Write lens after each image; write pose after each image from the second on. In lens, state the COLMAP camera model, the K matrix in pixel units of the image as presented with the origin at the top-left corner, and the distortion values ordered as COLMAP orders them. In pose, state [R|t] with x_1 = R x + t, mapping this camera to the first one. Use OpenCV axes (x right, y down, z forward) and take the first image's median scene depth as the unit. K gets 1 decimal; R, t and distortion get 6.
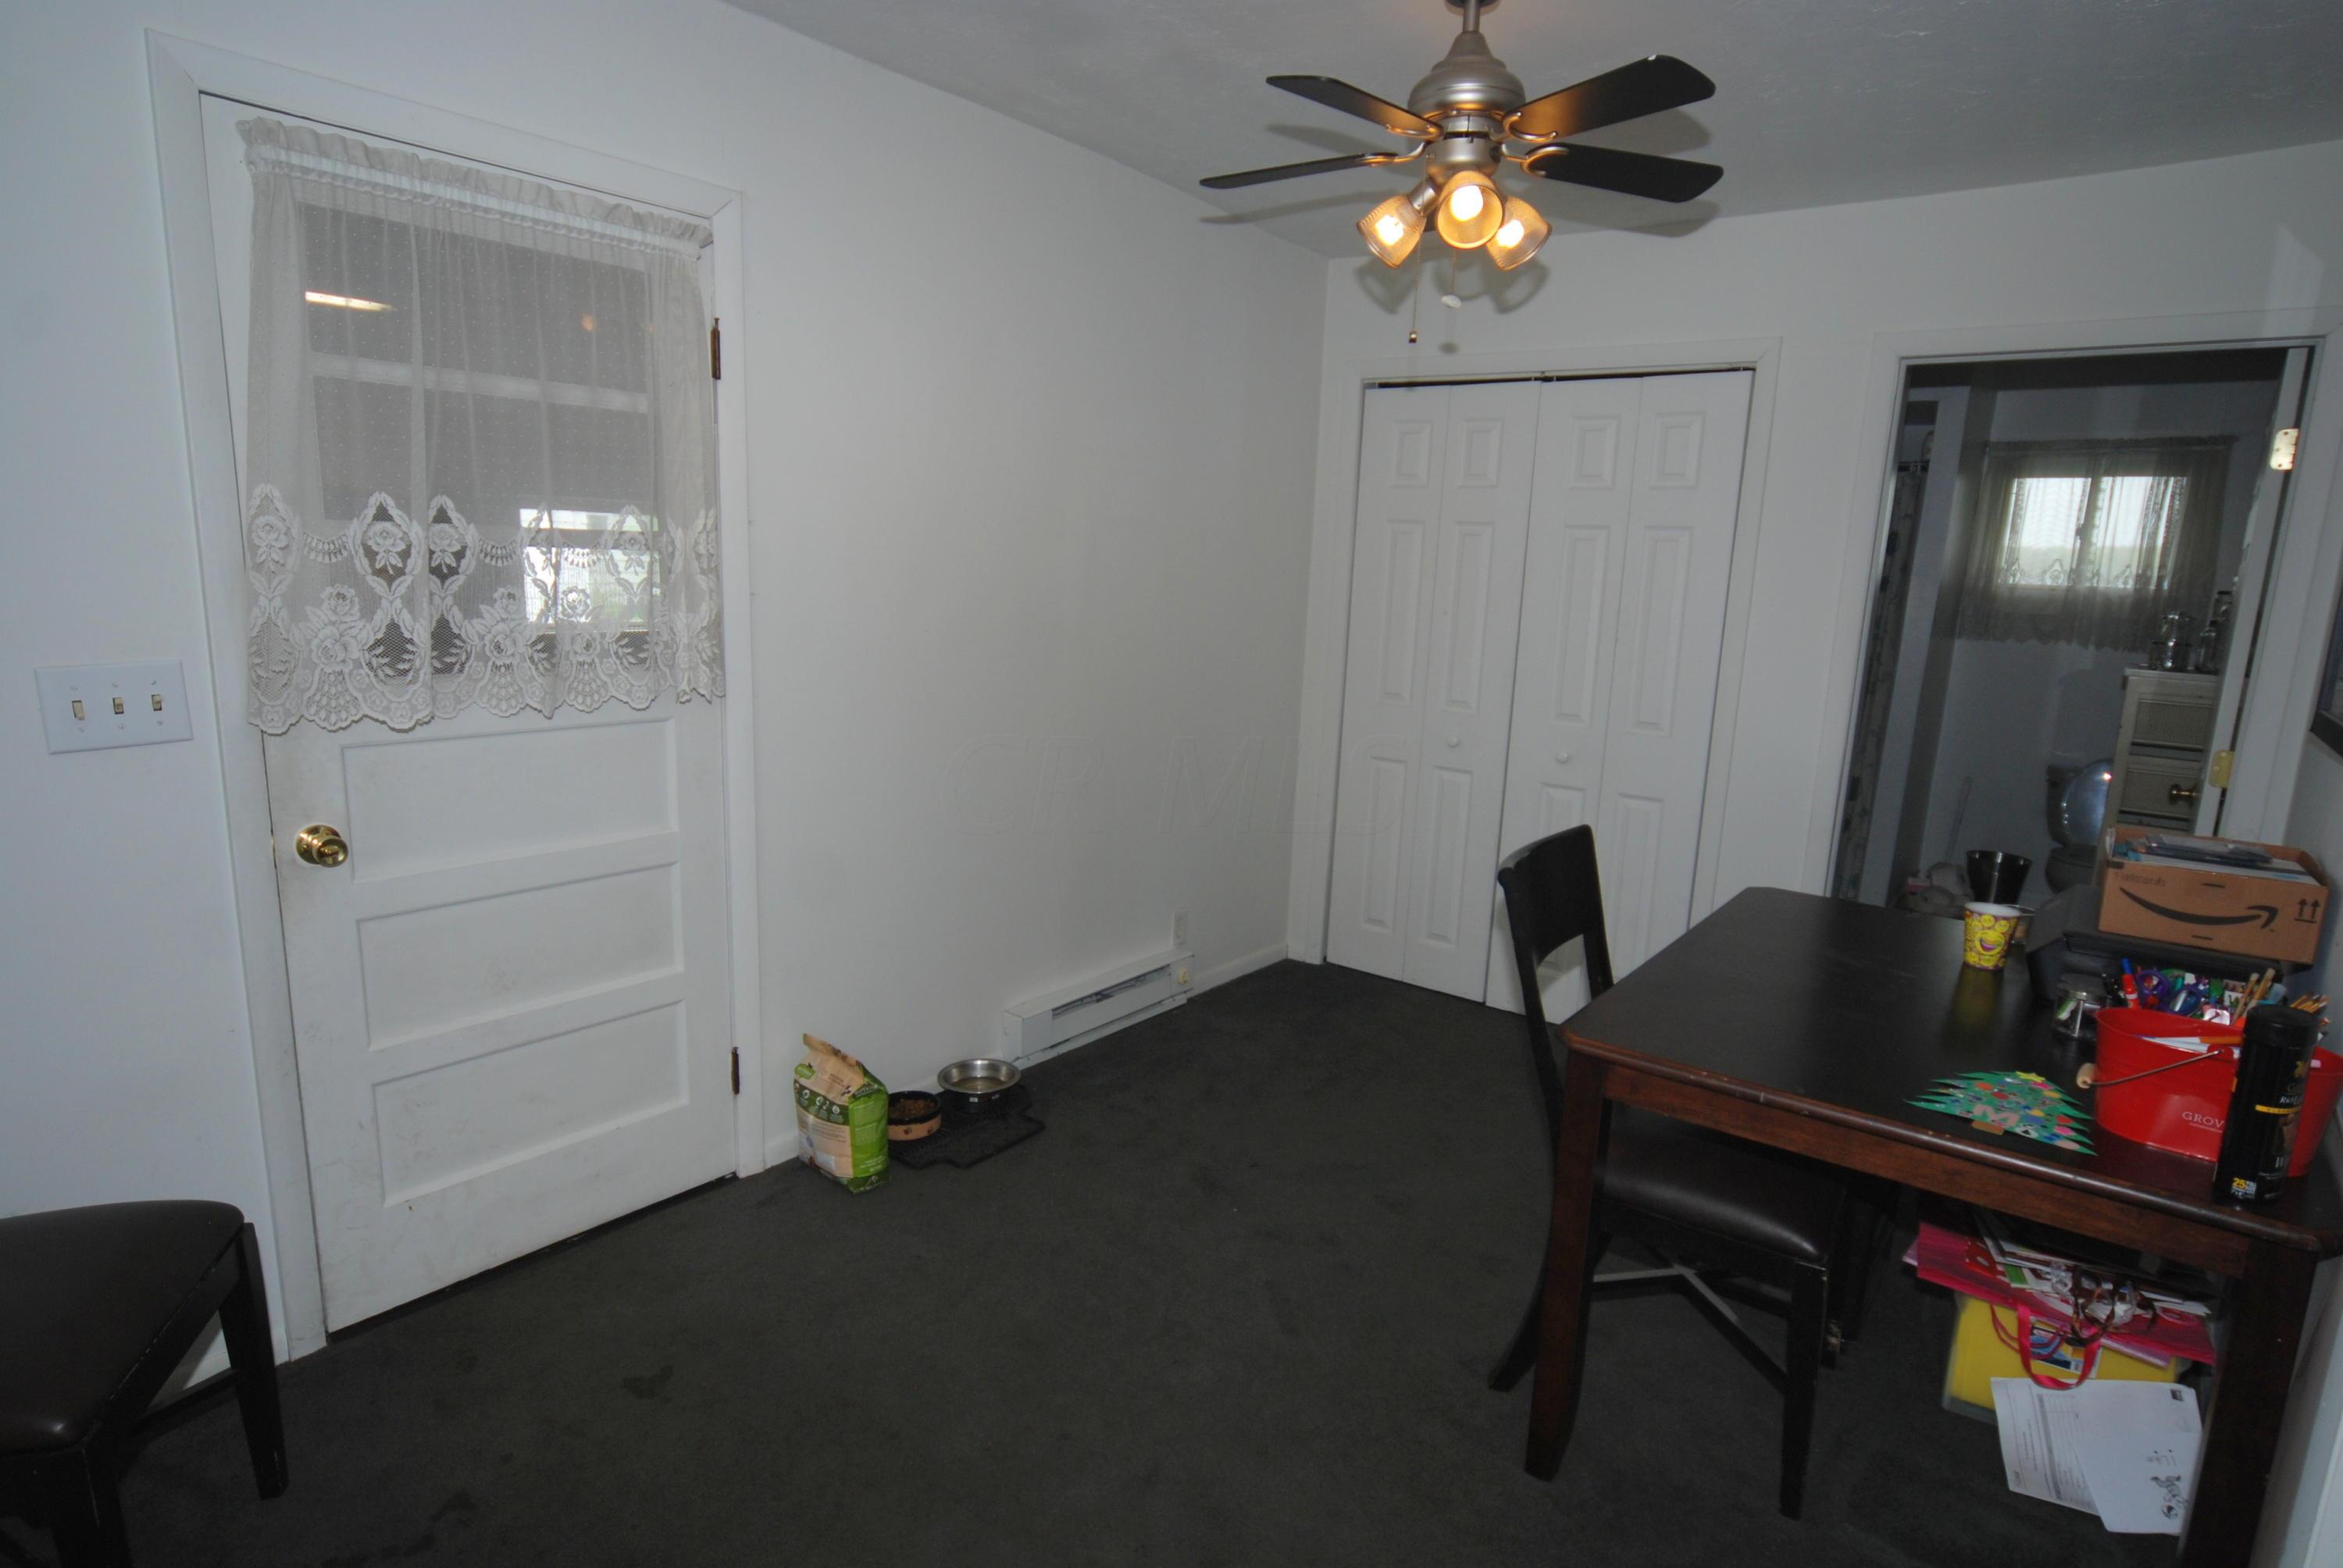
lens RADIAL K [[1252.1, 0, 1178.6], [0, 1252.1, 785.9], [0, 0, 1]] dist [-0.011017, 0.002460]
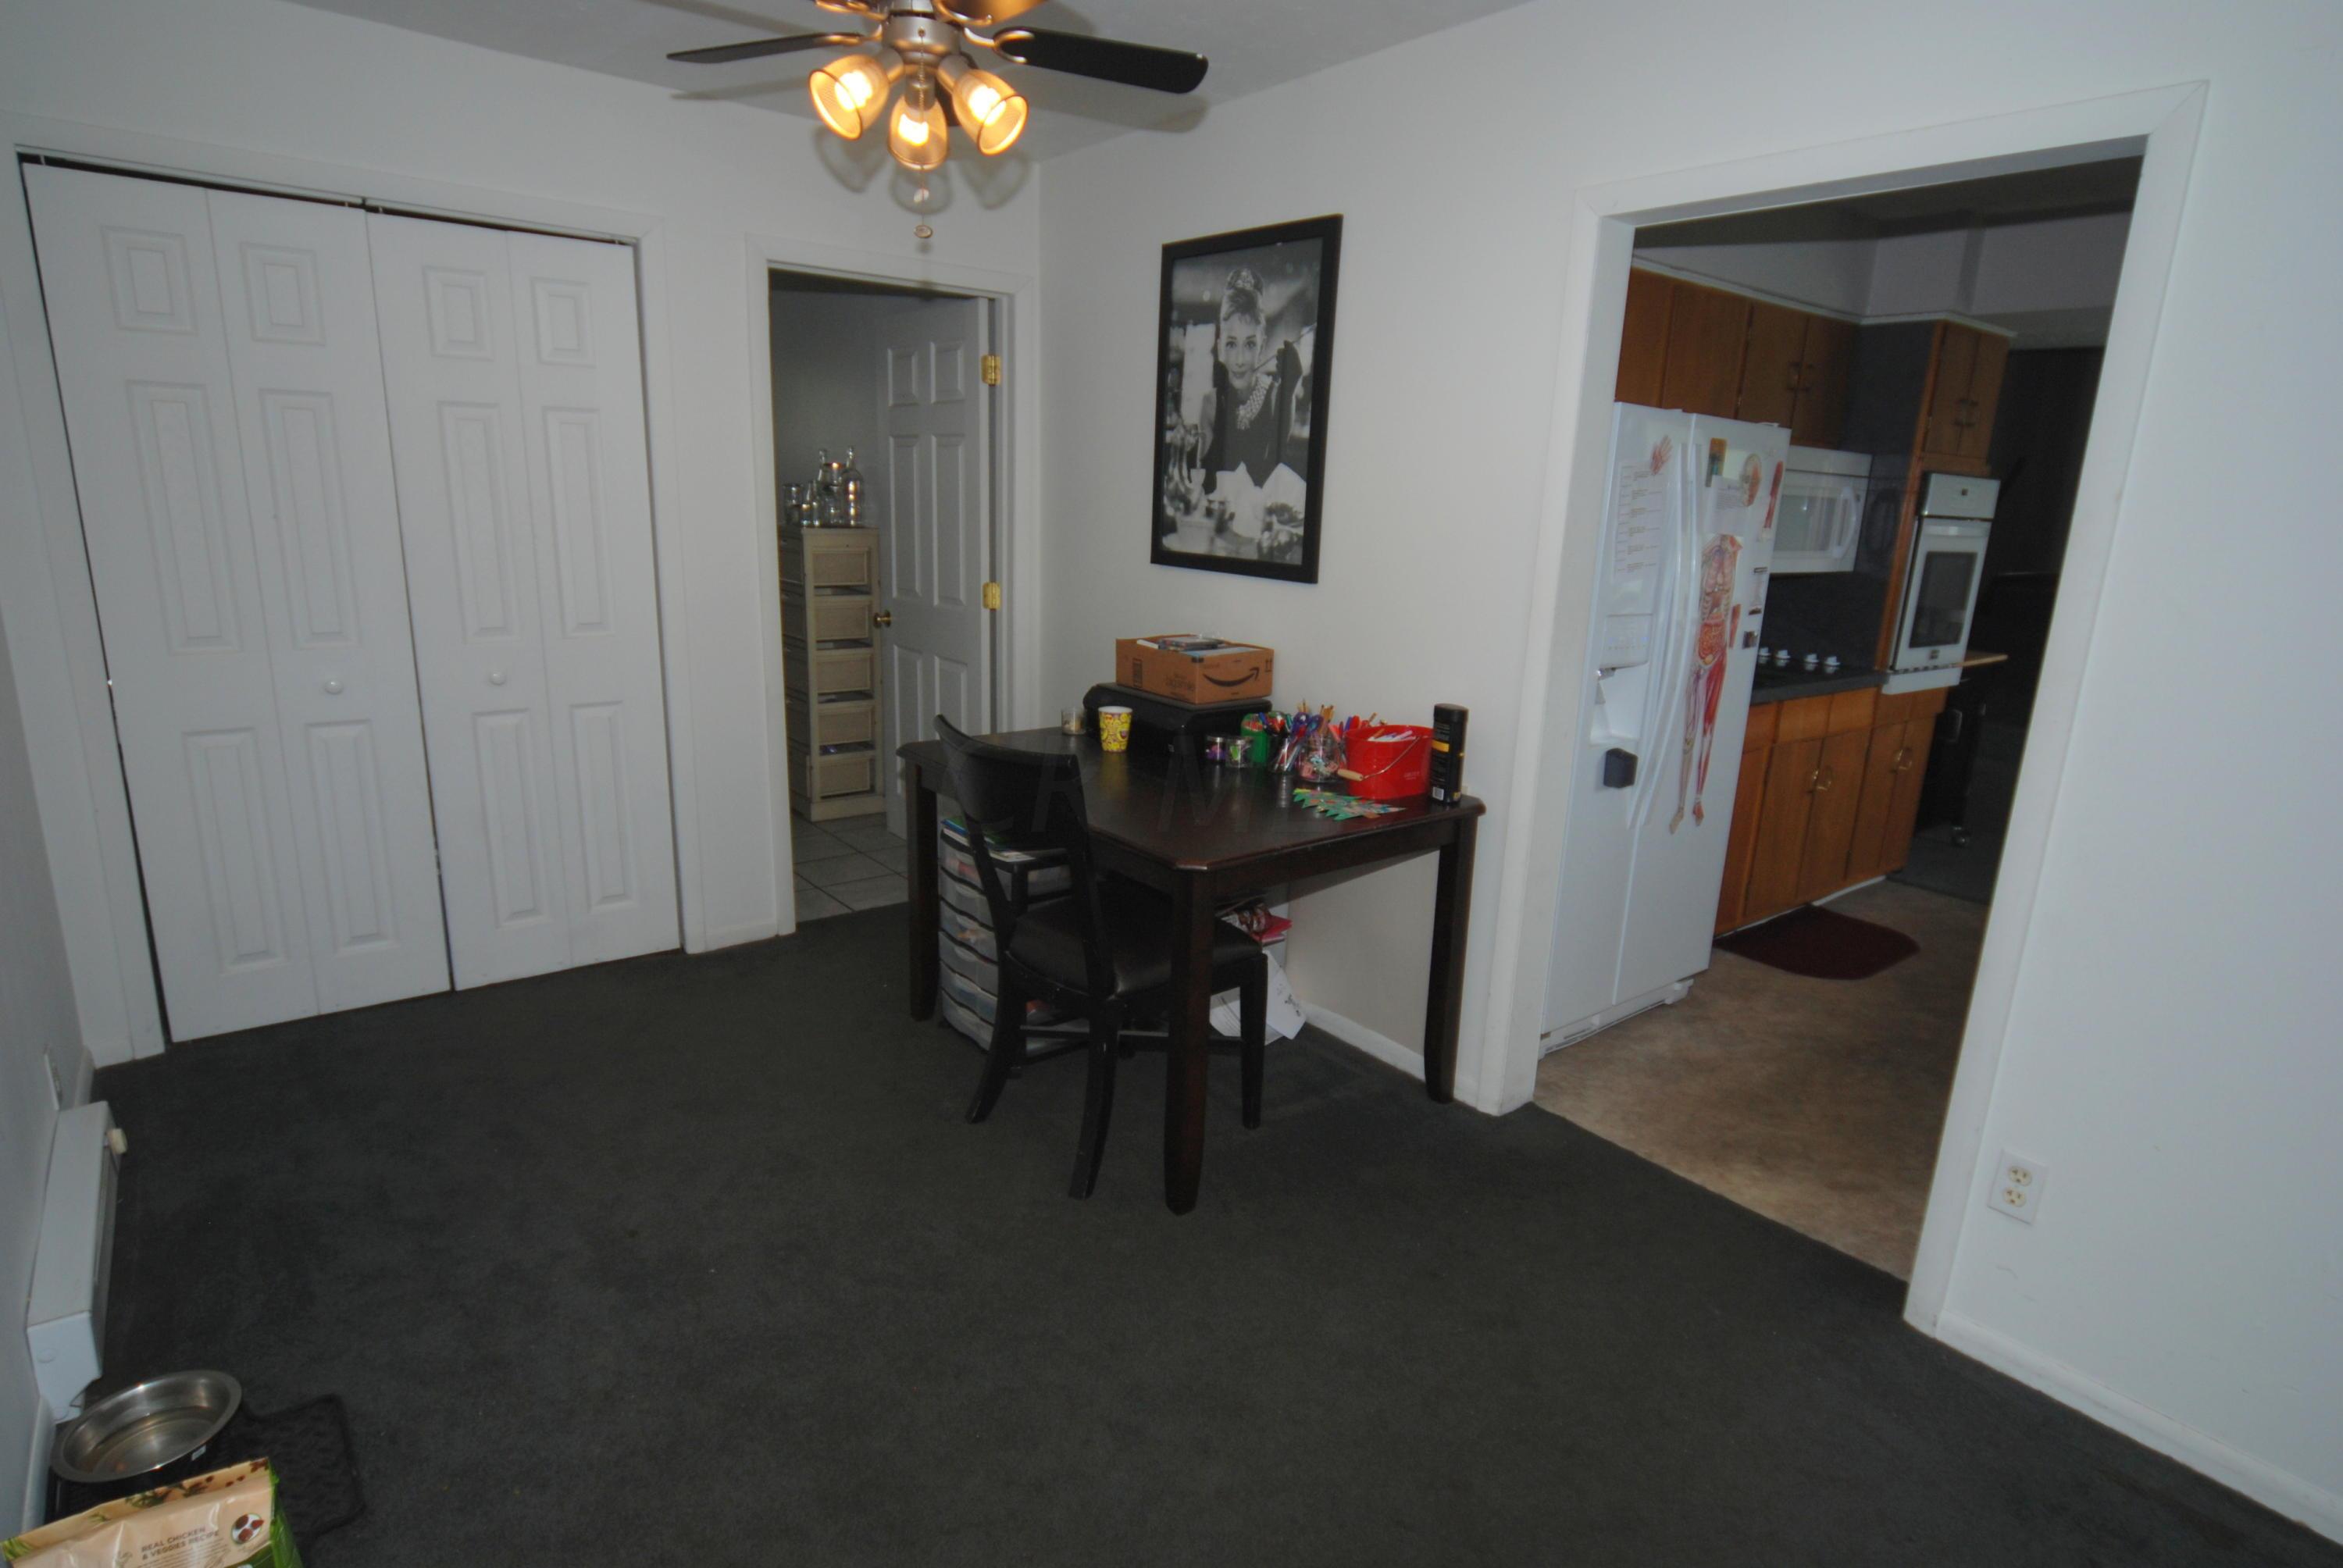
lens RADIAL K [[1252.1, 0, 1181.7], [0, 1252.1, 796.1], [0, 0, 1]] dist [-0.011017, 0.002460]
pose [[0.227373, -0.264964, 0.937067, -0.445027], [0.145319, 0.960729, 0.236394, -0.086081], [-0.962904, 0.082424, 0.256948, 0.356799]]
